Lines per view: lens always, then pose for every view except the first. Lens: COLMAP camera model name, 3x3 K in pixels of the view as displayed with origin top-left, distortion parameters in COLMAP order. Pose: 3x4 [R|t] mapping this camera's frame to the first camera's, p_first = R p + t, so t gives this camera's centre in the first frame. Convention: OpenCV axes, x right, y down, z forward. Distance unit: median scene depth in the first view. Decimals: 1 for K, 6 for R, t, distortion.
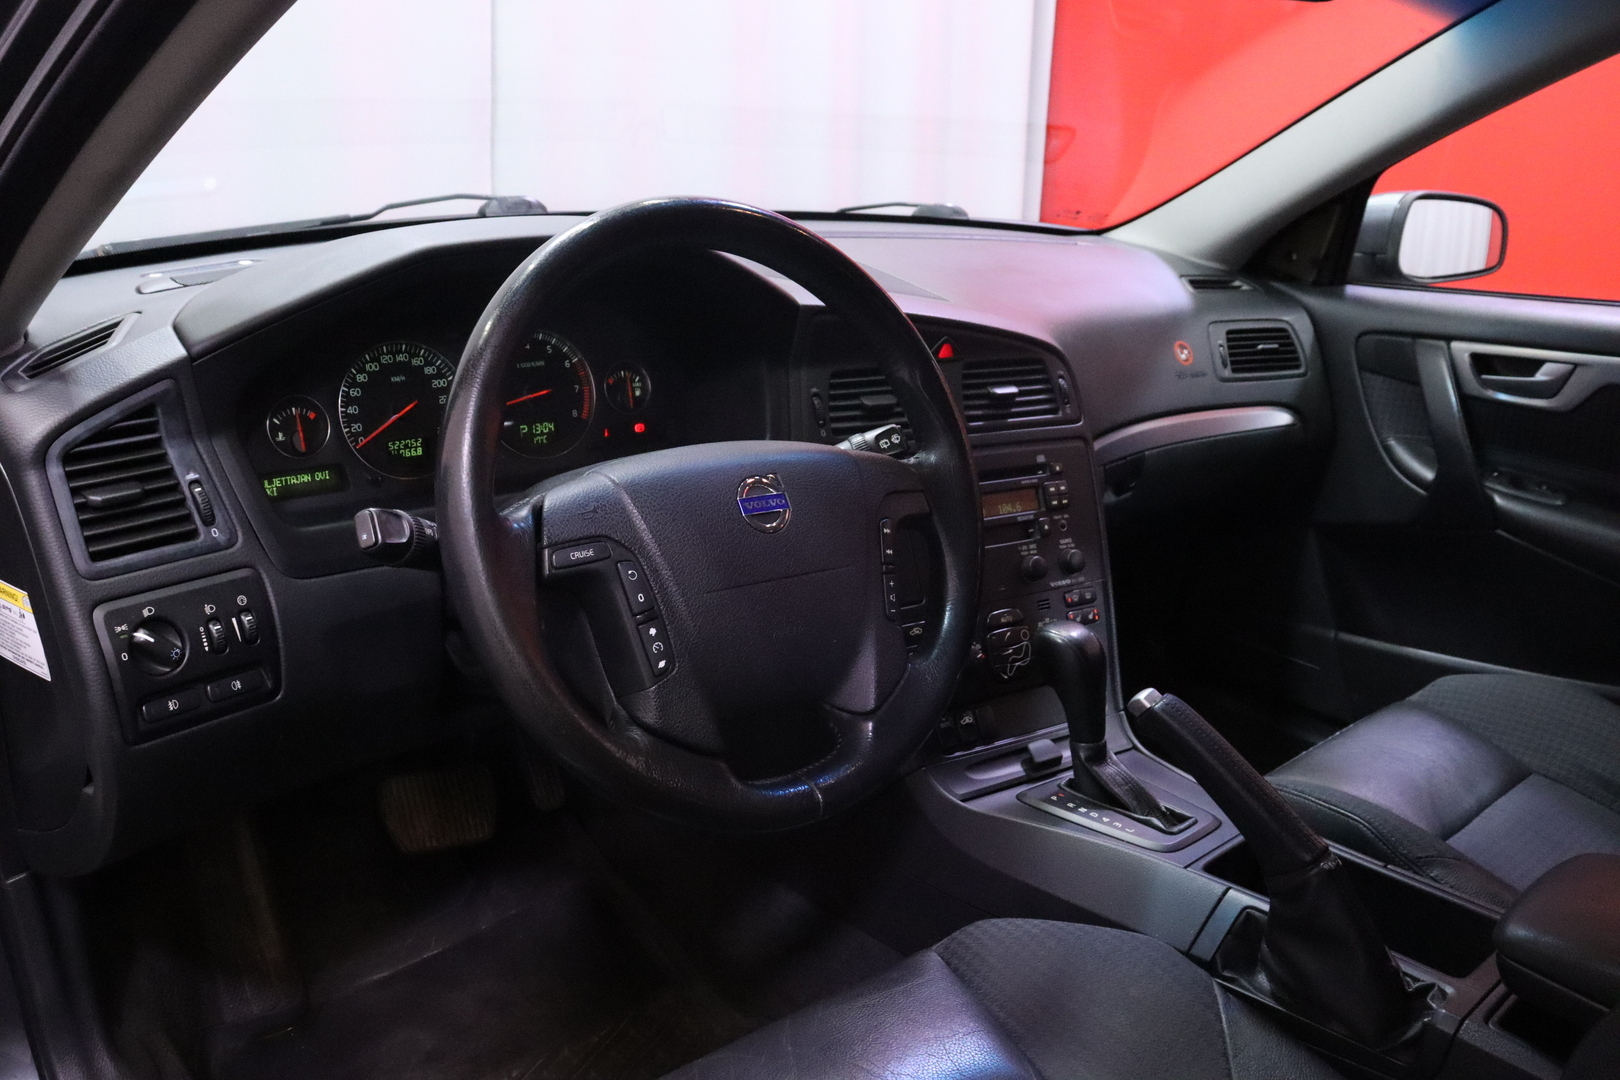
lens RADIAL K [[1323.2, 0, 810.0], [0, 1323.2, 540.0], [0, 0, 1]] dist [-0.176655, 0.160937]
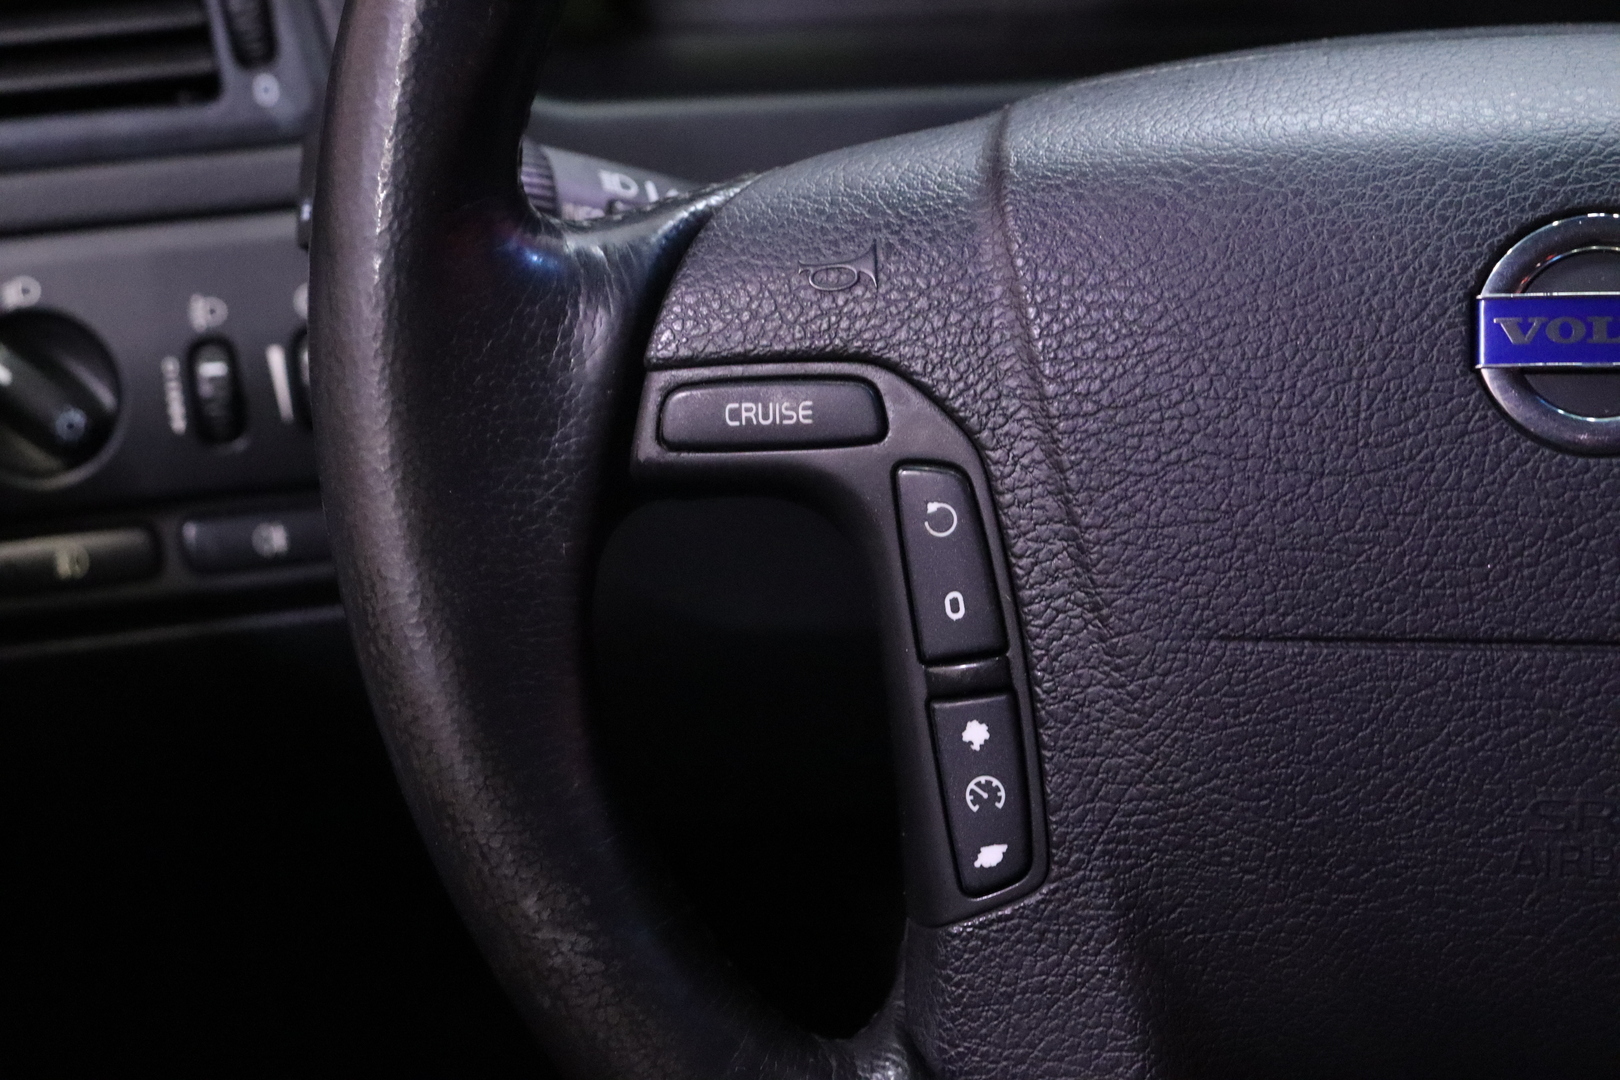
lens RADIAL K [[3718.3, 0, 810.0], [0, 3718.3, 540.0], [0, 0, 1]] dist [0.292677, 0.409215]
pose [[0.692441, 0.233603, -0.682609, 0.345012], [-0.112805, 0.969549, 0.217370, -0.123085], [0.712601, -0.073514, 0.697707, 0.398126]]
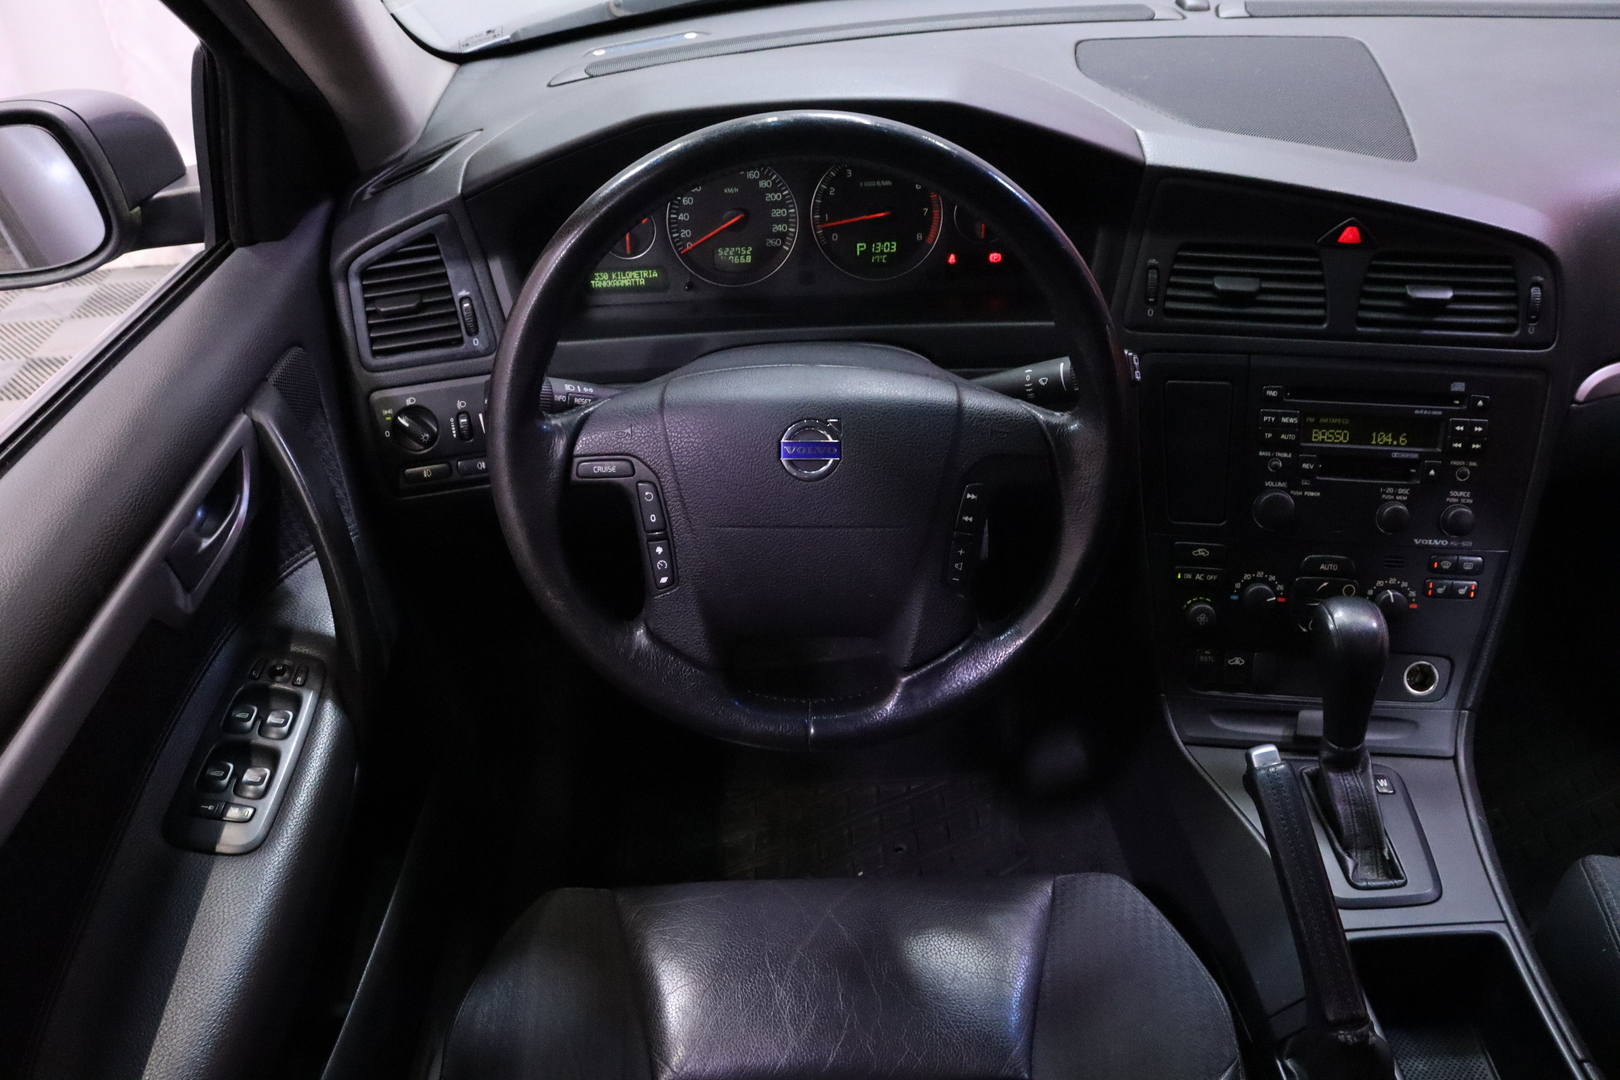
lens RADIAL K [[1323.2, 0, 810.0], [0, 1323.2, 540.0], [0, 0, 1]] dist [-0.176655, 0.160937]
pose [[0.755058, 0.321613, -0.571360, 0.542602], [-0.125587, 0.926237, 0.355405, -0.311294], [0.643518, -0.196595, 0.739753, 0.251928]]
